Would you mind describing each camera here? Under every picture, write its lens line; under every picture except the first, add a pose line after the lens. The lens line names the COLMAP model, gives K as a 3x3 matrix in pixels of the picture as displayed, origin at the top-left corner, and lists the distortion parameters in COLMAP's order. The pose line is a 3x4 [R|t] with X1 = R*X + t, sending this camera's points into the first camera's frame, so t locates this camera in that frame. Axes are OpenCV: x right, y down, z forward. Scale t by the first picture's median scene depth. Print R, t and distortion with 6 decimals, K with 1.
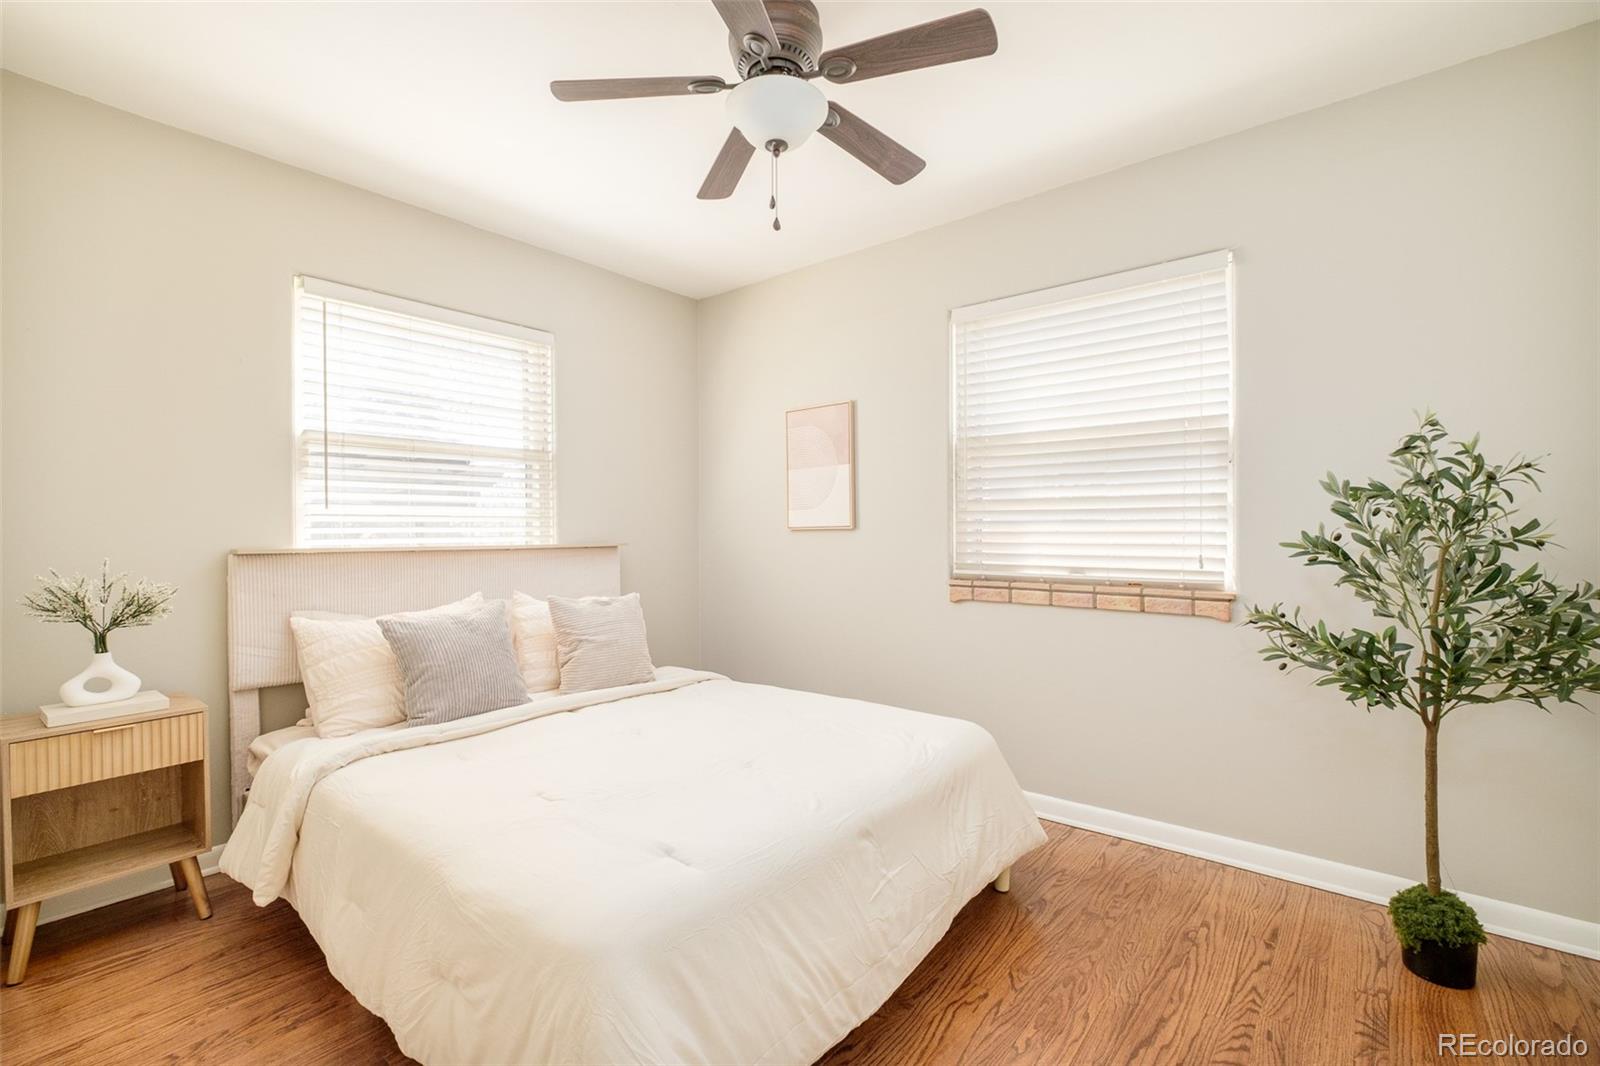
lens RADIAL K [[702.6, 0, 800.5], [0, 702.6, 532.8], [0, 0, 1]] dist [-0.005476, -0.000663]
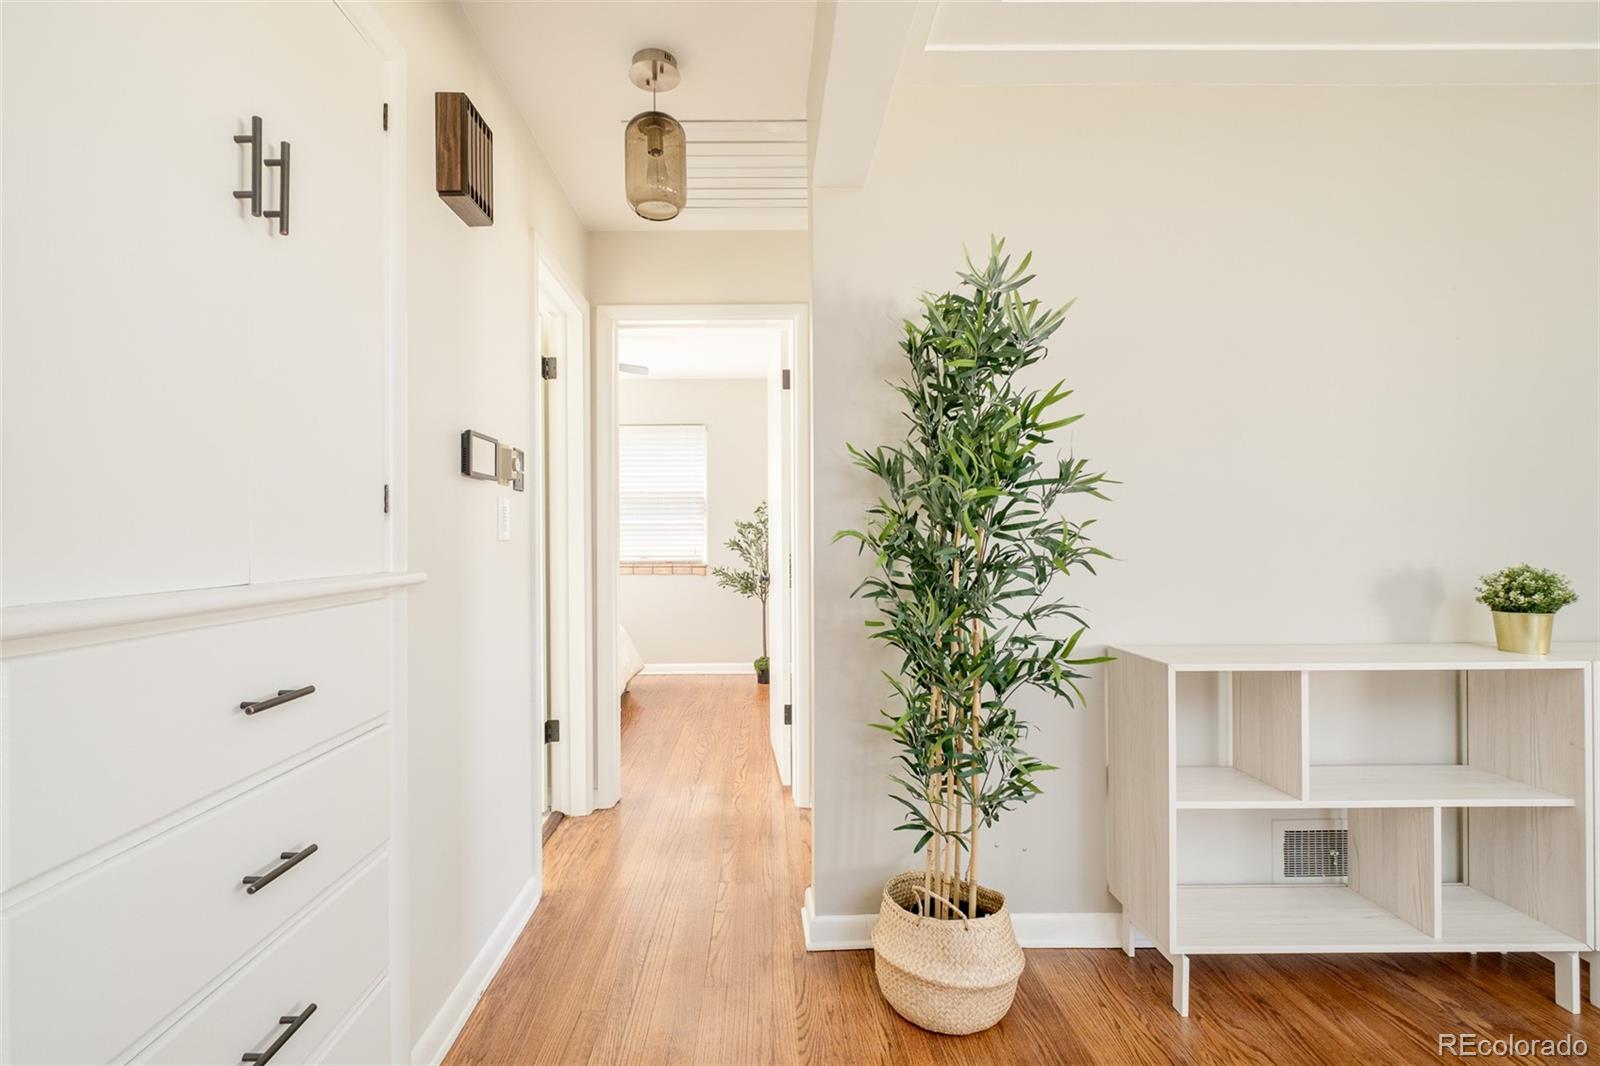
lens RADIAL K [[702.6, 0, 766.9], [0, 702.6, 534.1], [0, 0, 1]] dist [-0.005476, -0.000663]
pose [[0.775563, 0.000769, 0.631269, -1.019687], [0.005330, 0.999956, -0.007767, 0.001531], [-0.631247, 0.009388, 0.775525, -1.382284]]
